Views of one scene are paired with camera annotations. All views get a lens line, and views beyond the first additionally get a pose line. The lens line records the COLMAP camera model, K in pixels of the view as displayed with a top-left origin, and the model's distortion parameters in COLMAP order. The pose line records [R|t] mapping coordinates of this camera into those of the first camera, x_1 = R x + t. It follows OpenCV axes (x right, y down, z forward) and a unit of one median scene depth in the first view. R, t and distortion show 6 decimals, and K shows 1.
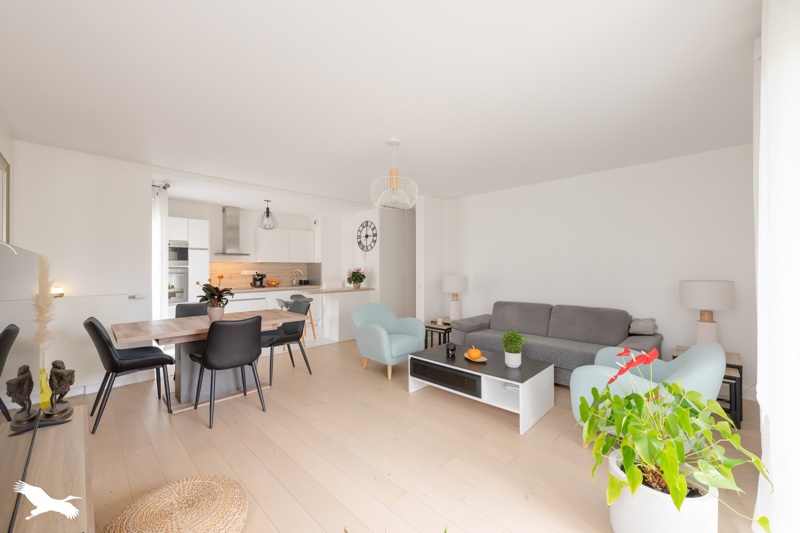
lens RADIAL K [[312.8, 0, 401.5], [0, 312.8, 267.3], [0, 0, 1]] dist [0.001016, 0.000093]
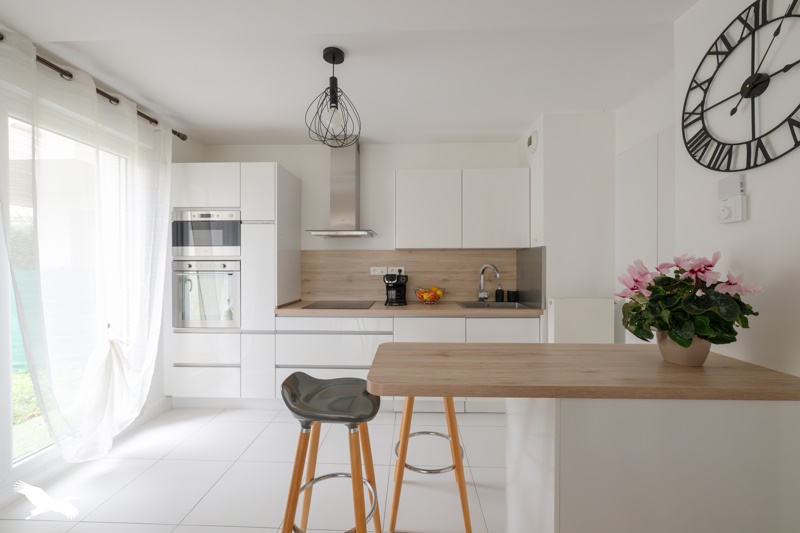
lens RADIAL K [[312.8, 0, 401.5], [0, 312.8, 264.6], [0, 0, 1]] dist [0.001016, 0.000093]
pose [[0.675614, 0.005345, -0.737236, -0.114053], [-0.001134, 0.999980, 0.006211, 0.004706], [0.737255, -0.003360, 0.675607, 0.714084]]
